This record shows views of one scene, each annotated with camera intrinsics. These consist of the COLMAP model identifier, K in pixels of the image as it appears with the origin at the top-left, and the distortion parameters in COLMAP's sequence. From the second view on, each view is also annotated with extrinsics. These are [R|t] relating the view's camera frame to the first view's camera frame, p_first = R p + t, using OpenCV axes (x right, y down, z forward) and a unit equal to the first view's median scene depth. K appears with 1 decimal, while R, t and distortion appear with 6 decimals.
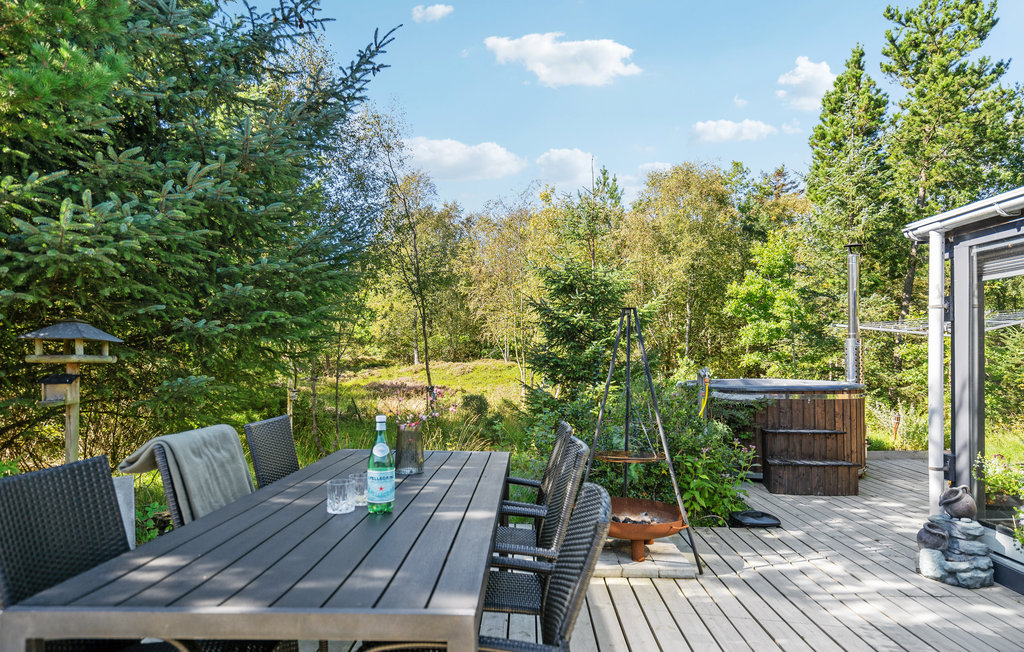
lens RADIAL K [[600.3, 0, 511.2], [0, 600.3, 325.7], [0, 0, 1]] dist [-0.000243, 0.000000]
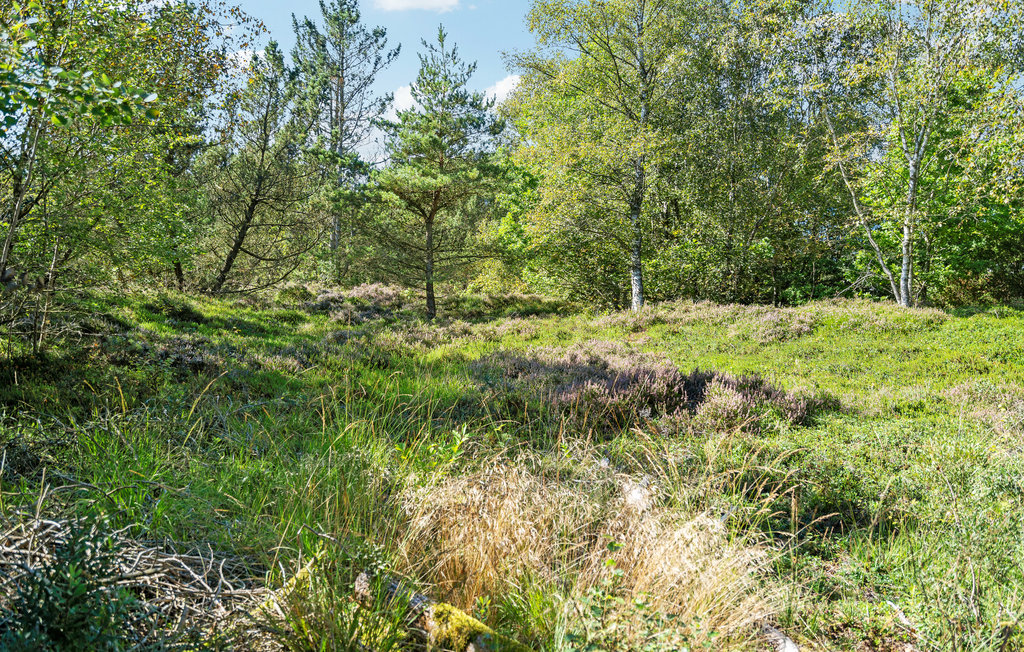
lens RADIAL K [[865.2, 0, 511.6], [0, 865.2, 326.1], [0, 0, 1]] dist [-0.000412, -0.000252]
pose [[0.958885, 0.035053, -0.281622, -0.080214], [-0.016712, 0.997595, 0.067269, 0.039786], [0.283302, -0.059797, 0.957165, 0.458424]]
